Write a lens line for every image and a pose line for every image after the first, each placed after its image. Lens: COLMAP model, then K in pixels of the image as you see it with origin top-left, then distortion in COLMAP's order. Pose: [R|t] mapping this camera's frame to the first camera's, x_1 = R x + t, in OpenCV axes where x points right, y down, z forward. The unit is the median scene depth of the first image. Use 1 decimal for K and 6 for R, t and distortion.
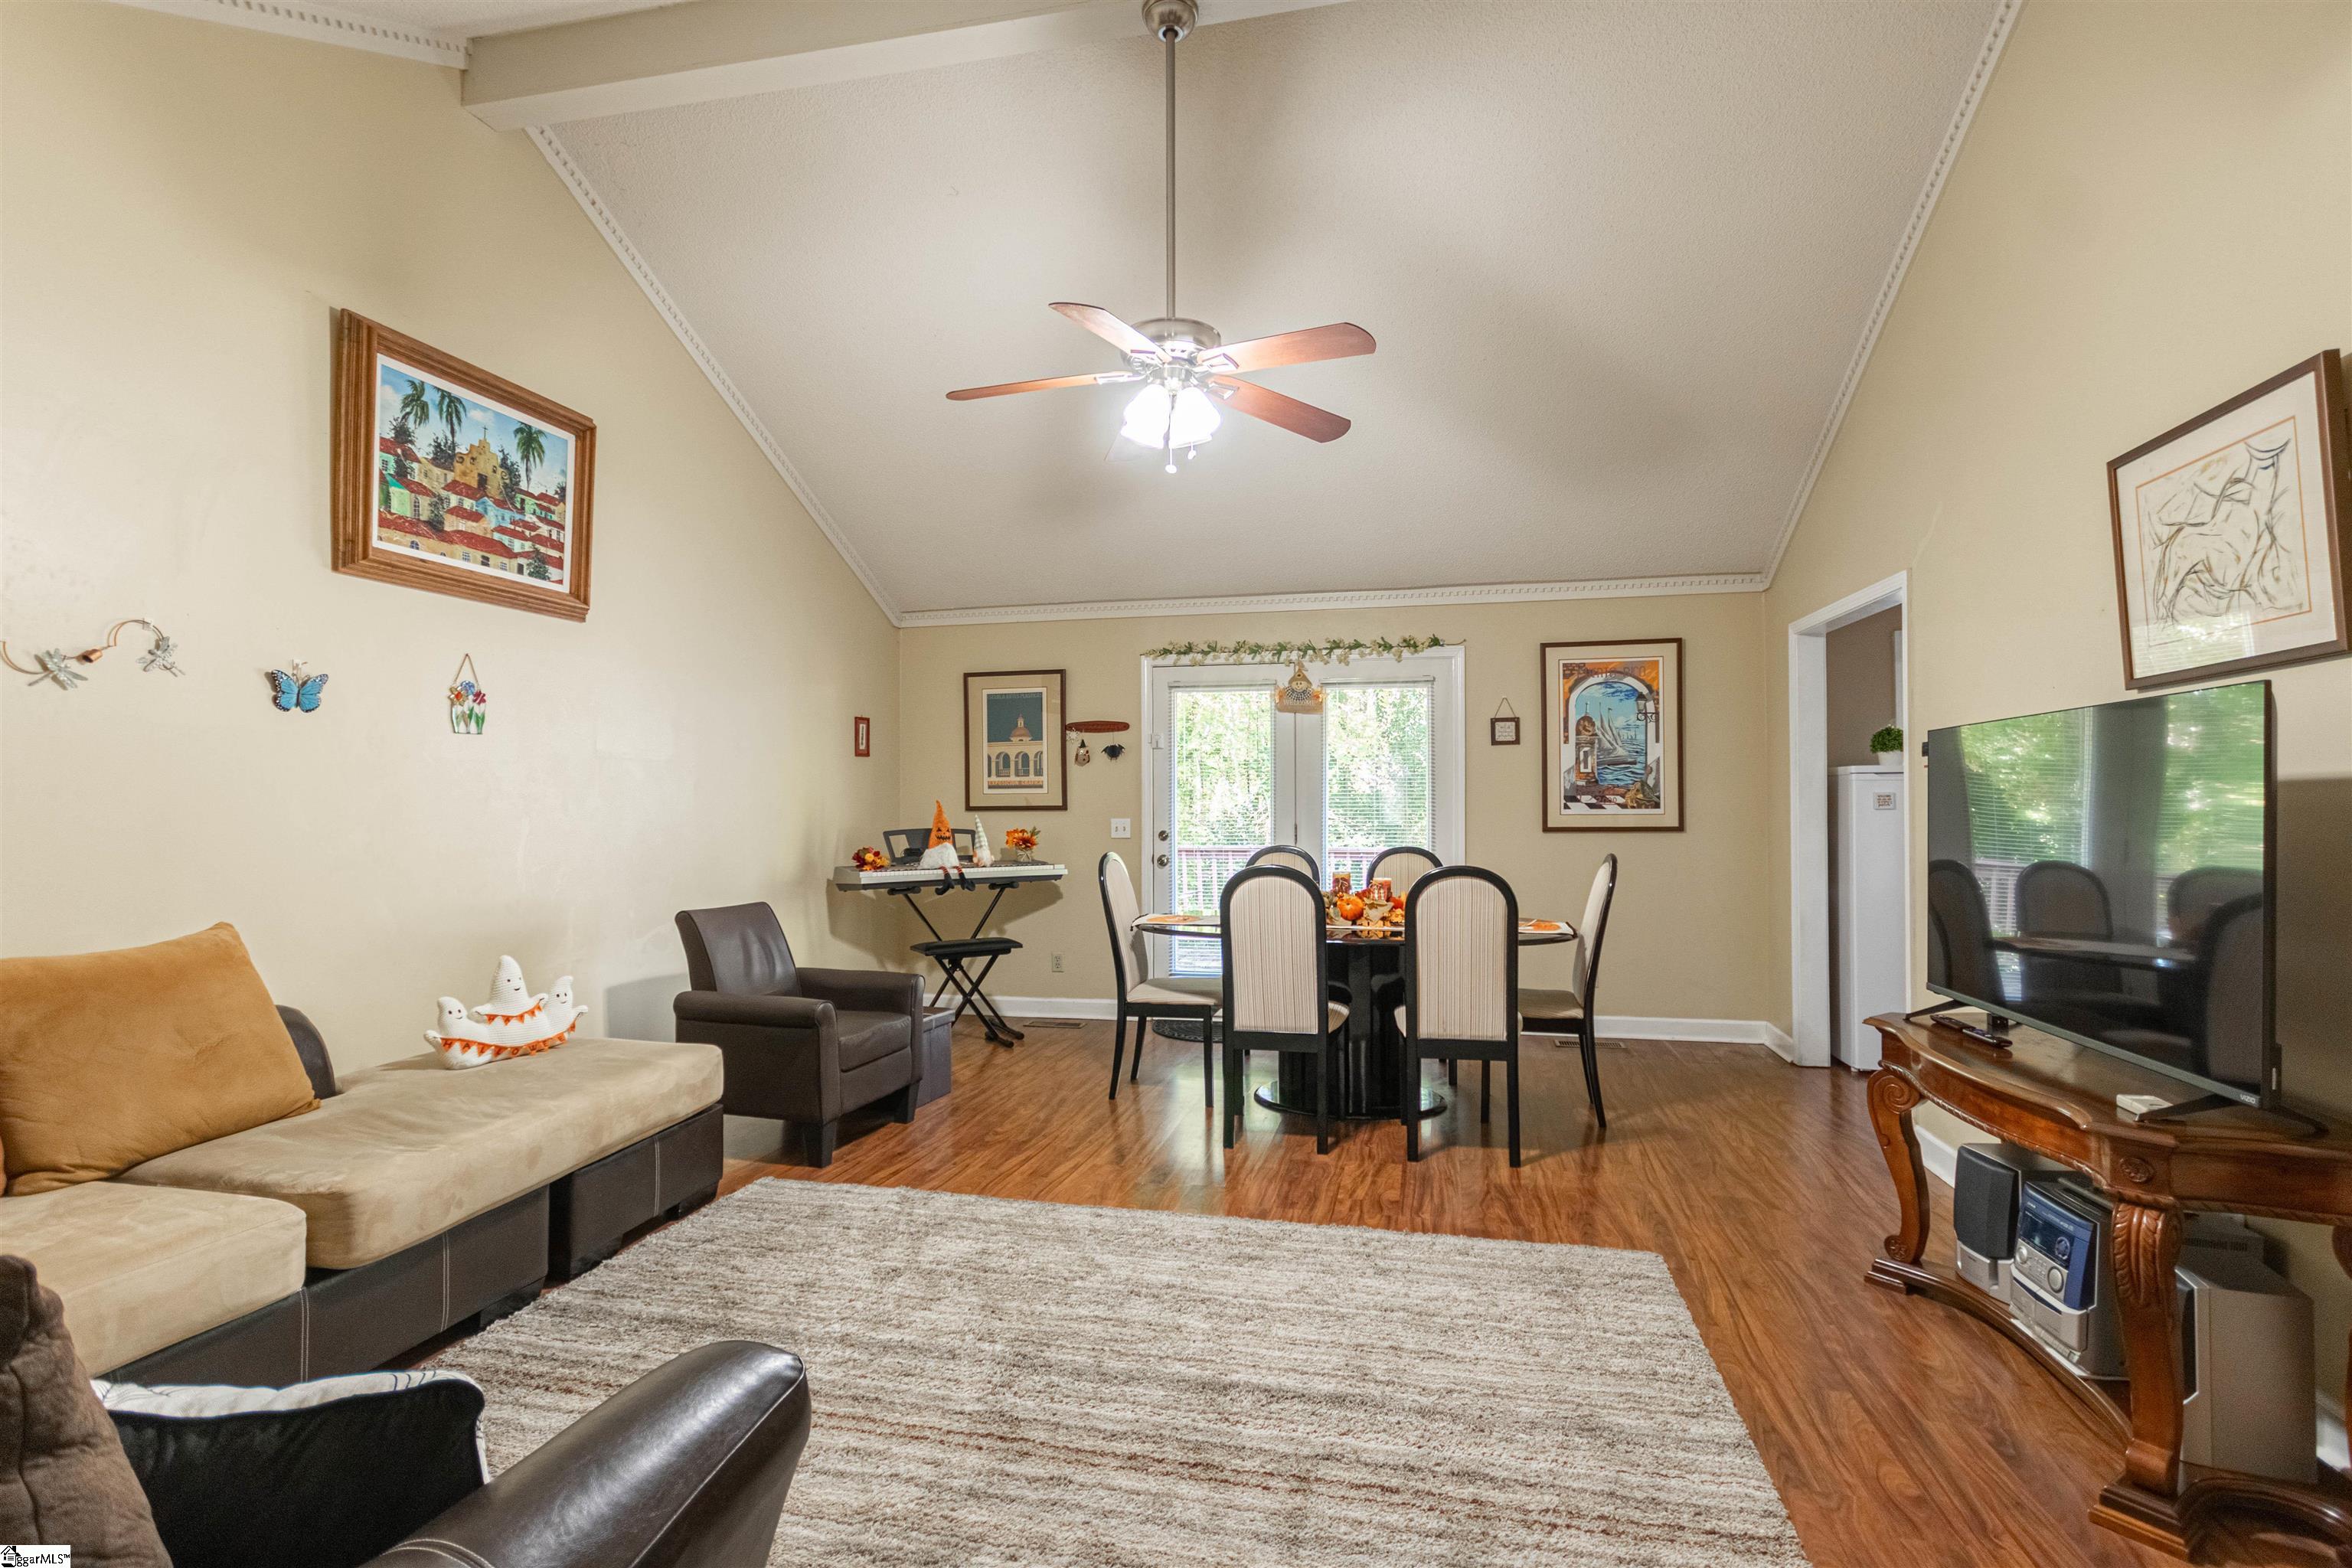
lens RADIAL K [[1091.3, 0, 1077.9], [0, 1091.3, 805.7], [0, 0, 1]] dist [-0.001603, 0.000033]
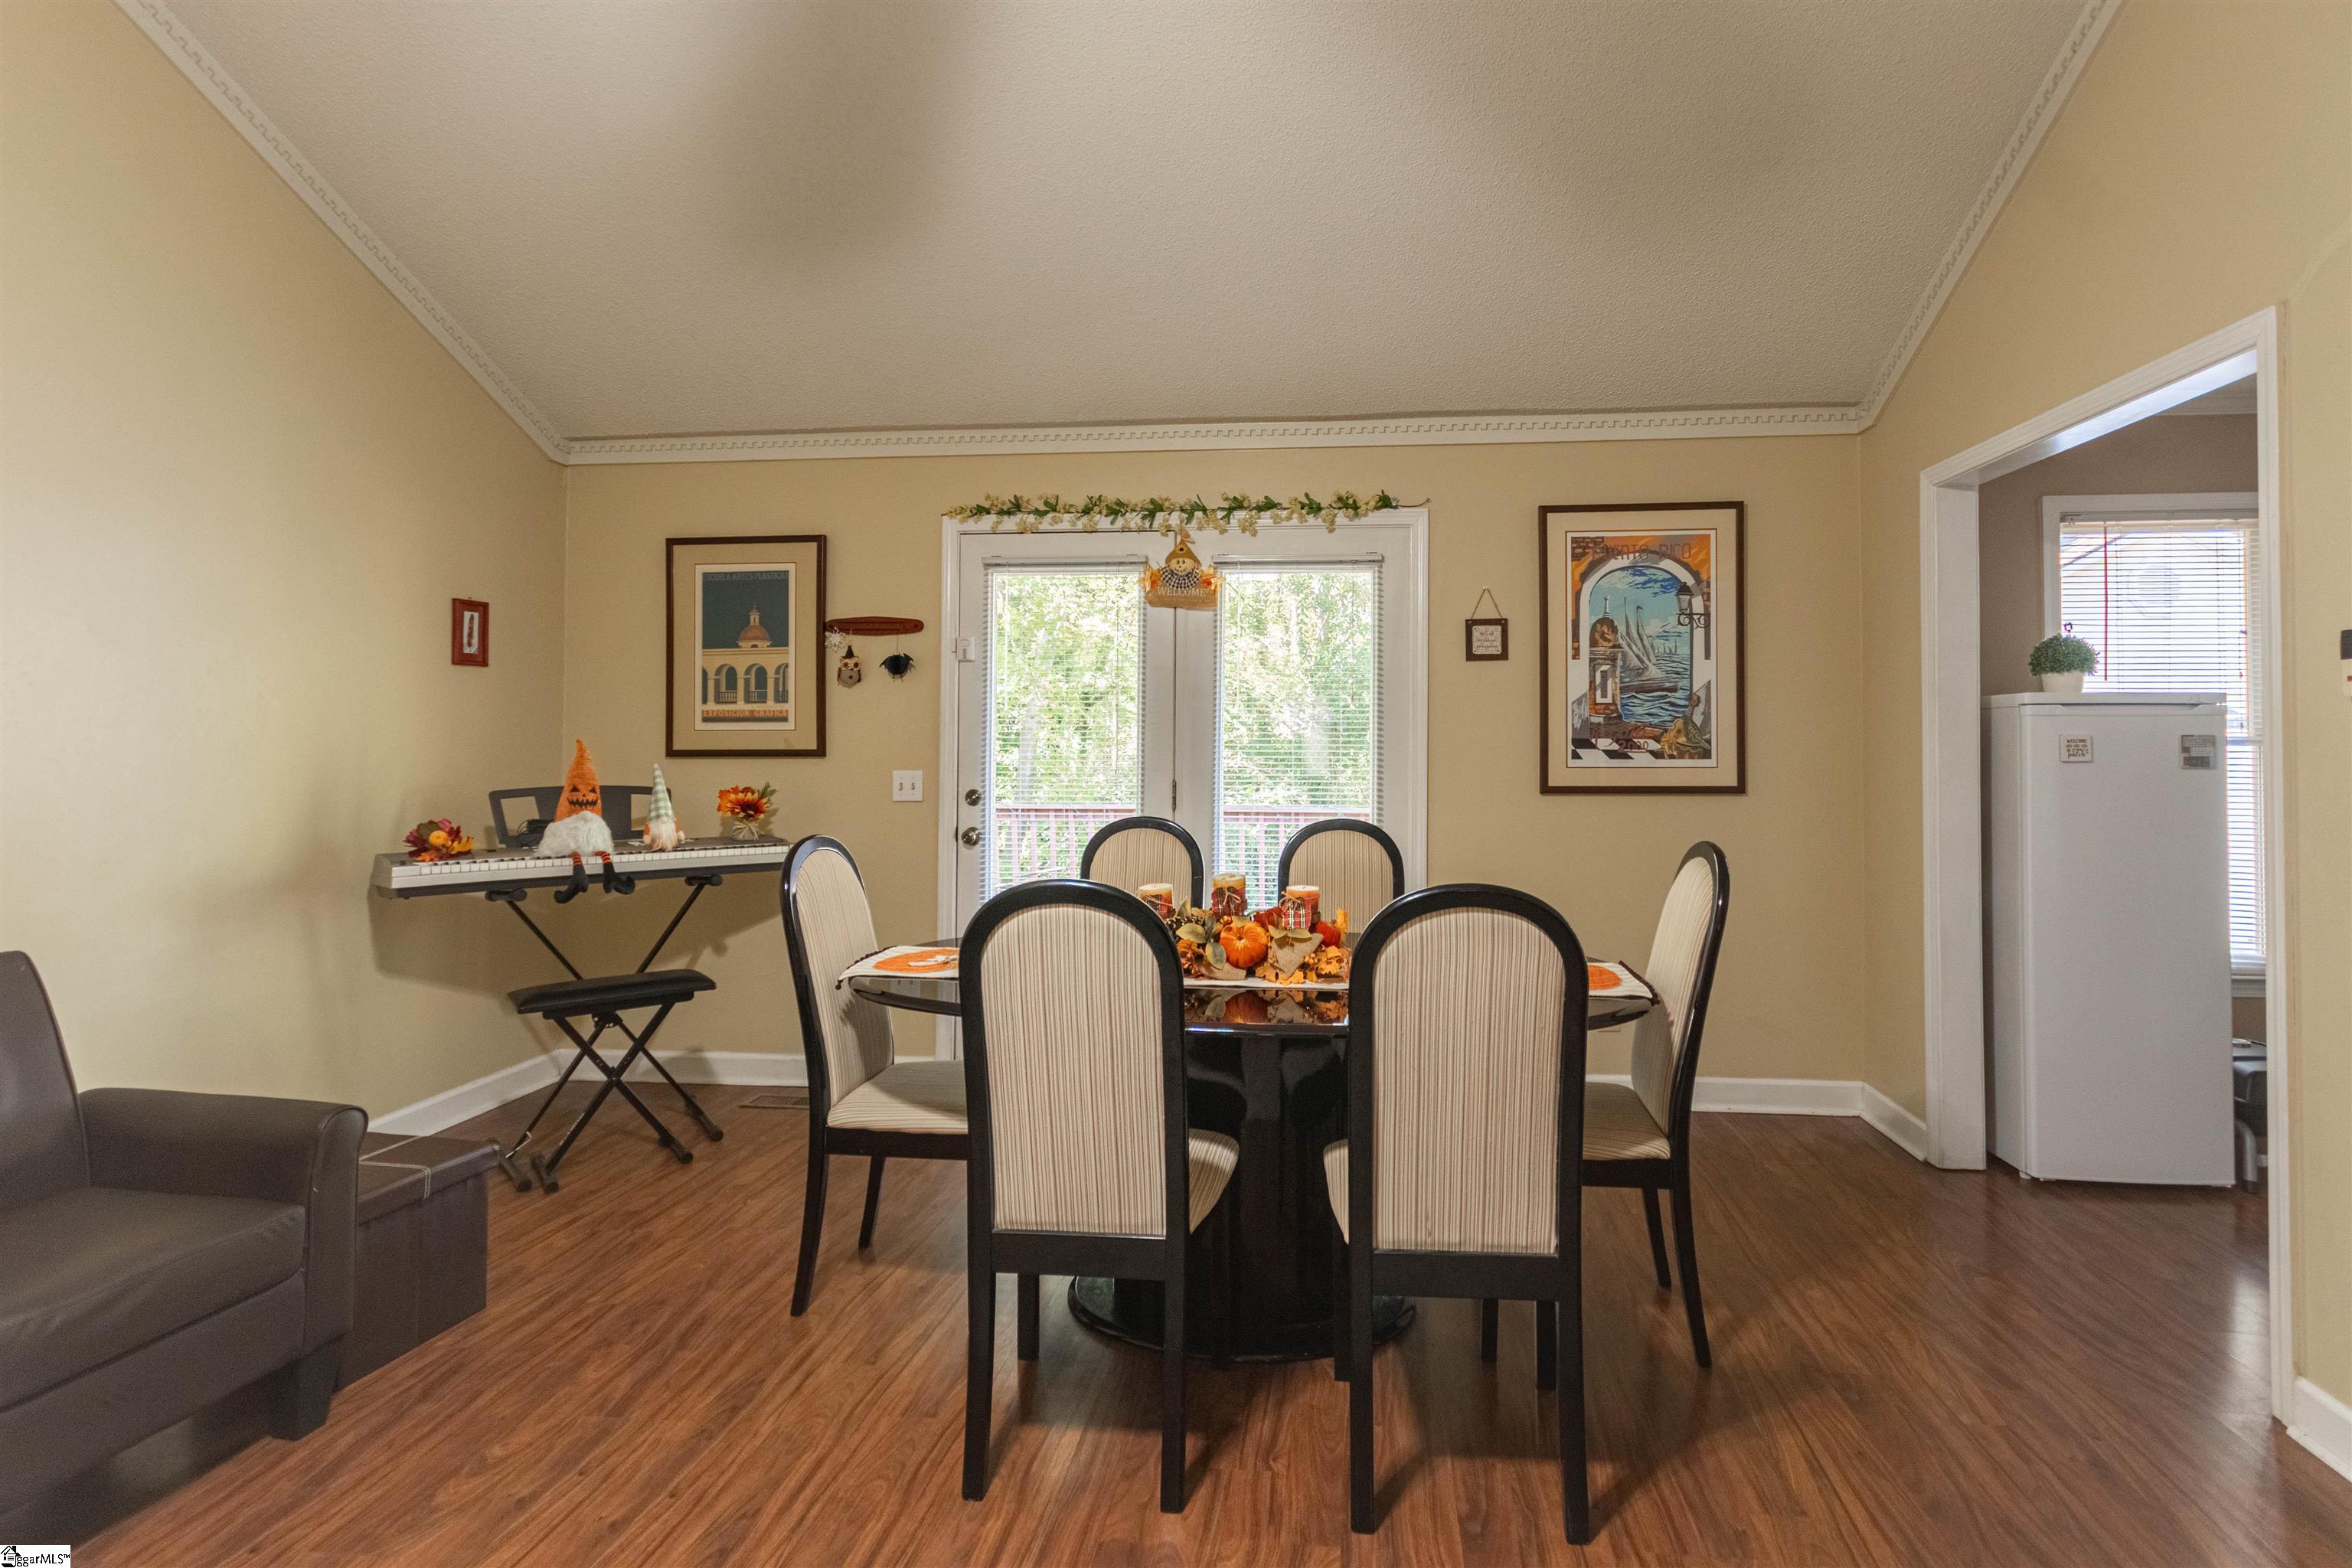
lens RADIAL K [[1097.5, 0, 1226.0], [0, 1097.5, 793.2], [0, 0, 1]] dist [-0.000760, -0.000118]
pose [[0.979989, -0.001837, 0.199043, 0.114659], [-0.005598, 0.999307, 0.036788, 0.000528], [-0.198973, -0.037166, 0.979300, 0.409749]]
